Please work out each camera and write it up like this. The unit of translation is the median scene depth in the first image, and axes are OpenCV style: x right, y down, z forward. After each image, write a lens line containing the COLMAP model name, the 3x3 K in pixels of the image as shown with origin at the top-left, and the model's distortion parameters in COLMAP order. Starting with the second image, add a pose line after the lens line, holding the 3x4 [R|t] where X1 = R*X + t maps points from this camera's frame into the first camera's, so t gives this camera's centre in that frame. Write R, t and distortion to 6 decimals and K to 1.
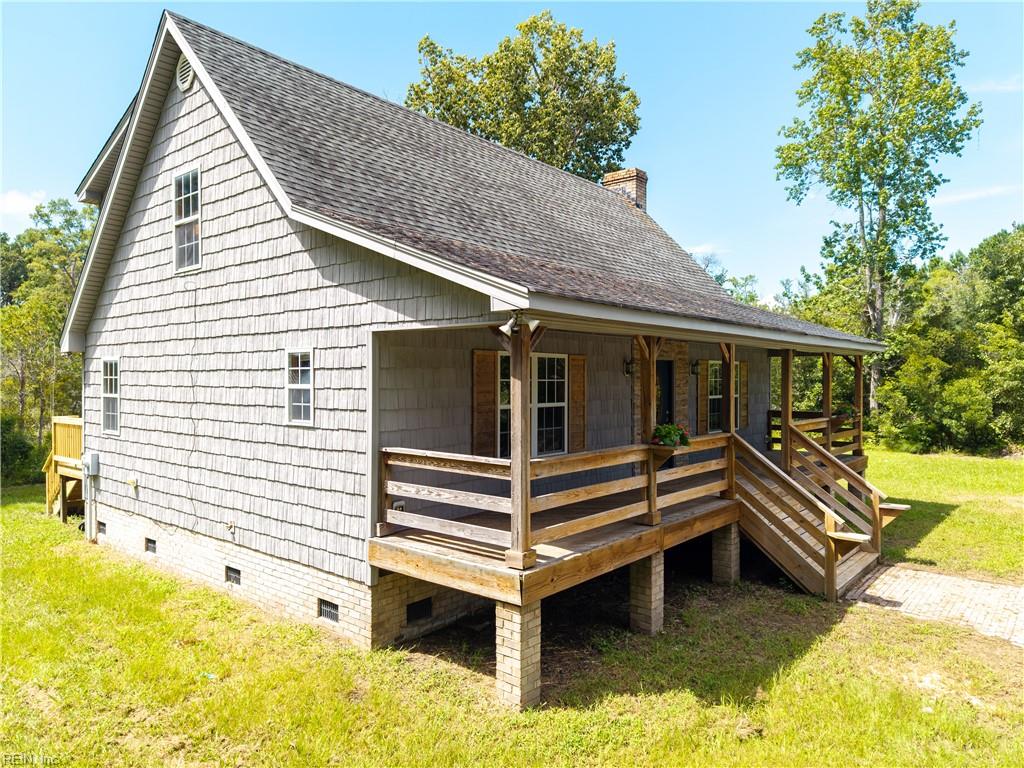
lens RADIAL K [[716.6, 0, 512.0], [0, 716.6, 384.0], [0, 0, 1]] dist [0.010338, -0.006234]
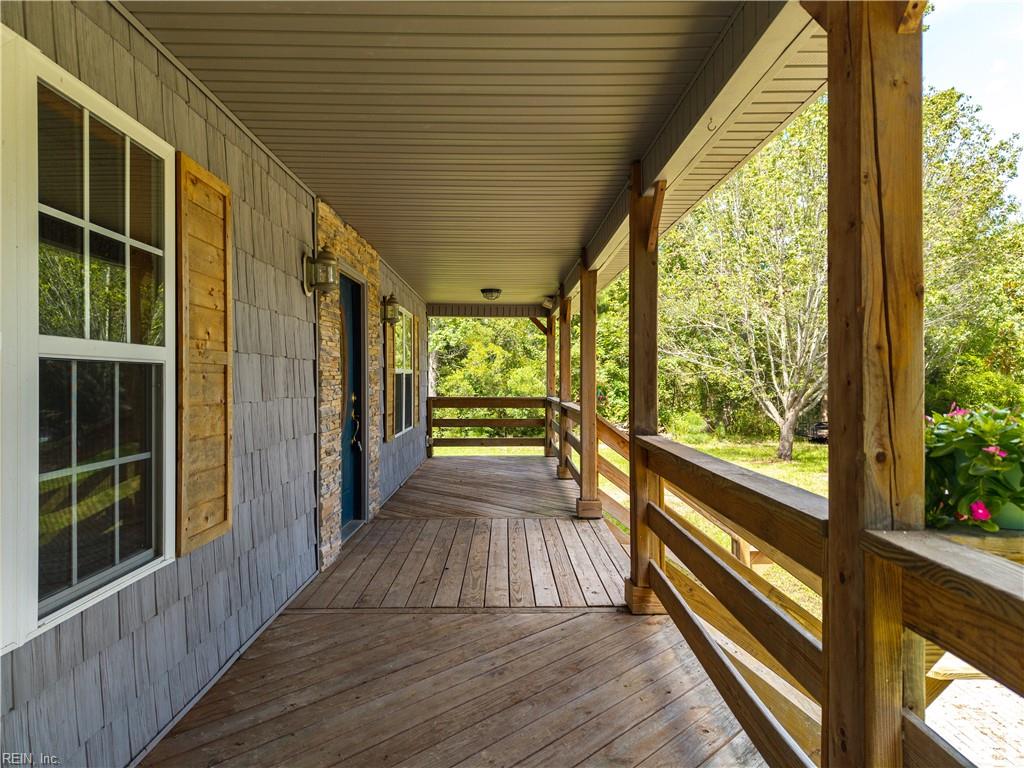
lens RADIAL K [[716.6, 0, 512.0], [0, 716.6, 384.0], [0, 0, 1]] dist [0.010338, -0.006234]
pose [[0.779996, 0.000647, 0.625784, 0.012604], [-0.002937, 0.999992, 0.002627, 0.032582], [-0.625777, -0.003887, 0.779992, 0.652767]]
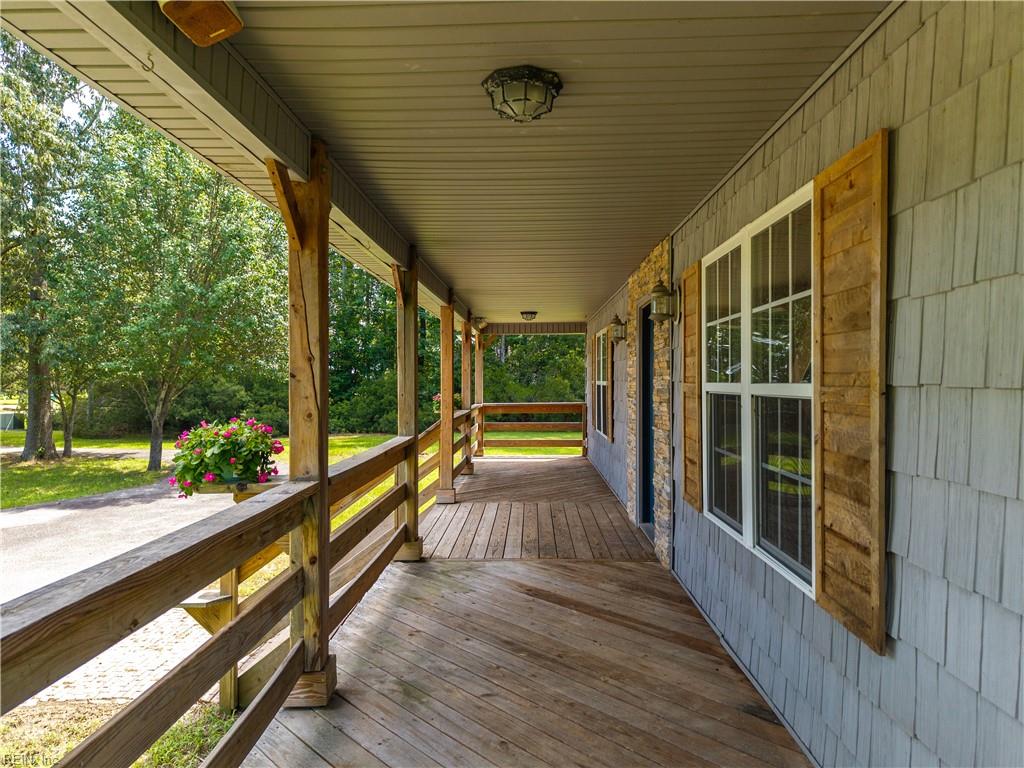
lens RADIAL K [[716.6, 0, 512.0], [0, 716.6, 384.0], [0, 0, 1]] dist [0.010338, -0.006234]
pose [[-0.803747, 0.008090, -0.594916, 0.268096], [0.008930, 0.999959, 0.001533, 0.021605], [0.594904, -0.004080, -0.803787, 1.002408]]
